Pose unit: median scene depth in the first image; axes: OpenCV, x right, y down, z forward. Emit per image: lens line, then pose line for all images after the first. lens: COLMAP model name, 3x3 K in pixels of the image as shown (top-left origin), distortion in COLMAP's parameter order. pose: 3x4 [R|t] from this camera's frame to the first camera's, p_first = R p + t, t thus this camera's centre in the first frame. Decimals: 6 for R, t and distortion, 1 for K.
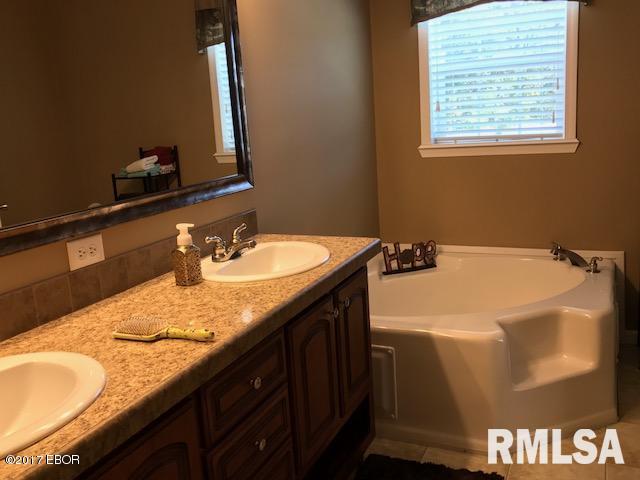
lens RADIAL K [[601.0, 0, 320.0], [0, 601.0, 240.0], [0, 0, 1]] dist [0.029039, -0.024704]
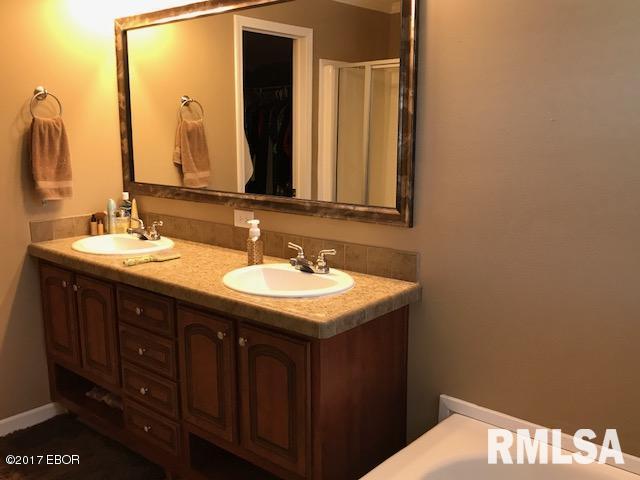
lens RADIAL K [[601.0, 0, 320.0], [0, 601.0, 240.0], [0, 0, 1]] dist [0.029039, -0.024704]
pose [[-0.279963, 0.242233, -0.928948, 1.058307], [-0.177759, 0.937830, 0.298122, -0.443491], [0.943410, 0.248592, -0.219498, 1.556937]]
